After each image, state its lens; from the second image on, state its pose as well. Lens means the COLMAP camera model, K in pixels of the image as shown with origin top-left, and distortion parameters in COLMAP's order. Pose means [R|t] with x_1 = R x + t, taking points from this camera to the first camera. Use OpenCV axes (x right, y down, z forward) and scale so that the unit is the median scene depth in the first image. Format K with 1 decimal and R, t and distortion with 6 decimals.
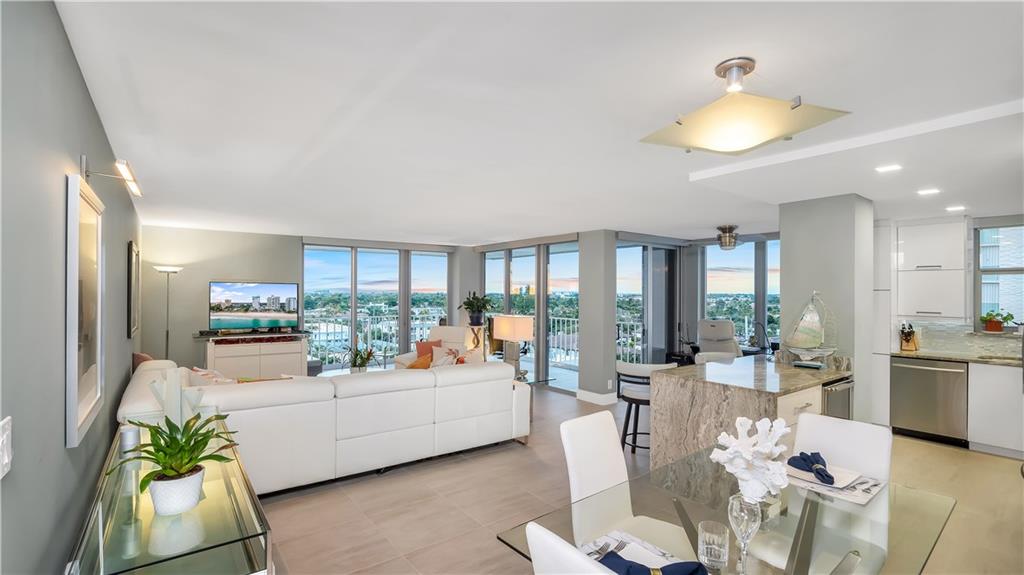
lens RADIAL K [[457.8, 0, 505.5], [0, 457.8, 292.0], [0, 0, 1]] dist [-0.021310, 0.000900]
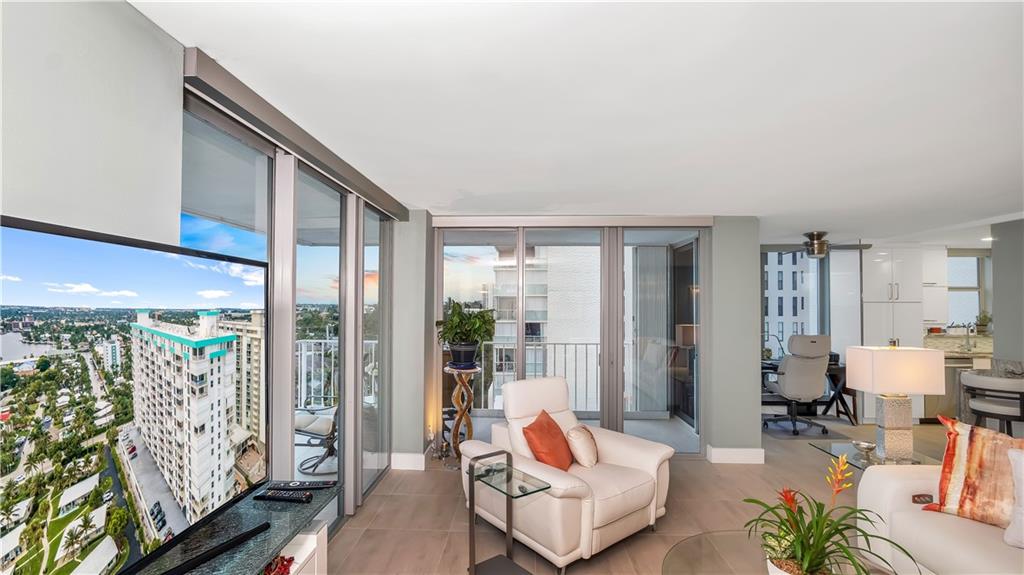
lens RADIAL K [[455.5, 0, 511.1], [0, 455.5, 291.8], [0, 0, 1]] dist [-0.031358, 0.006120]
pose [[0.631753, 0.022024, 0.774857, -0.572312], [-0.003194, 0.999662, -0.025810, 0.000395], [-0.775163, 0.013830, 0.631610, 0.851704]]
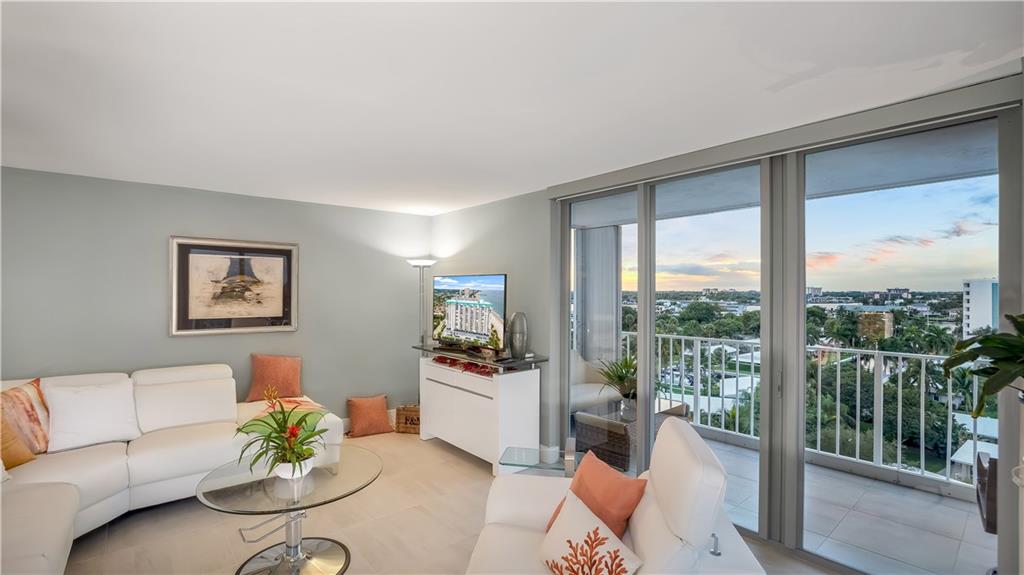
lens RADIAL K [[455.5, 0, 511.1], [0, 455.5, 291.8], [0, 0, 1]] dist [-0.031358, 0.006120]
pose [[0.061666, -0.001192, -0.998096, 0.109674], [0.000036, 0.999999, -0.001192, 0.003584], [0.998097, 0.000037, 0.061666, 1.040933]]
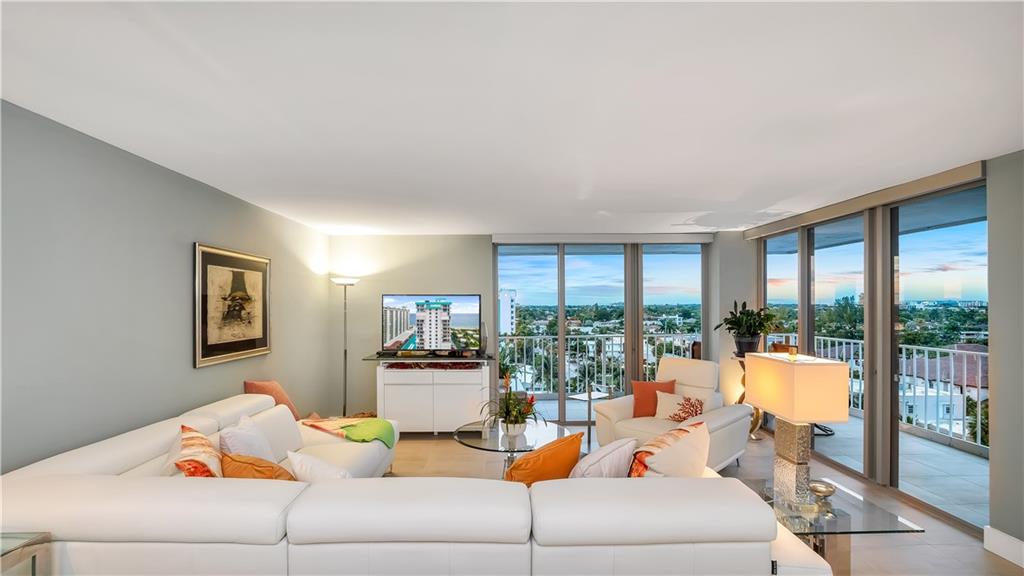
lens RADIAL K [[457.8, 0, 509.9], [0, 457.8, 304.4], [0, 0, 1]] dist [-0.014242, 0.000190]
pose [[0.817906, -0.010470, -0.575257, 0.038342], [0.010902, 0.999937, -0.002698, 0.000486], [0.575249, -0.004065, 0.817968, 0.416975]]
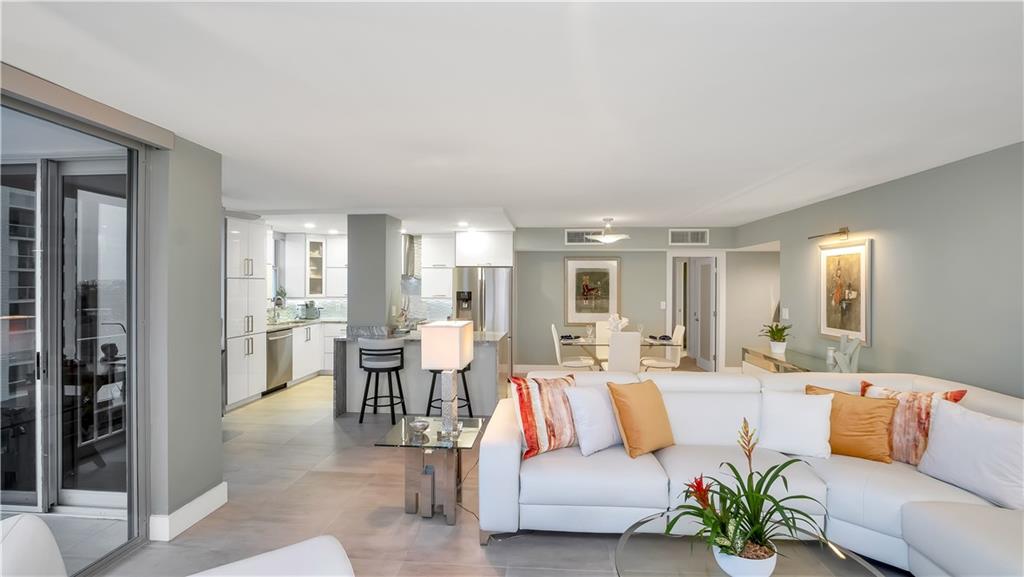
lens RADIAL K [[458.7, 0, 508.7], [0, 458.7, 284.6], [0, 0, 1]] dist [-0.034452, 0.007803]
pose [[-0.749023, -0.009667, 0.662474, -0.351406], [-0.008935, 0.999950, 0.004489, -0.000359], [-0.662484, -0.002557, -0.749072, 1.152866]]
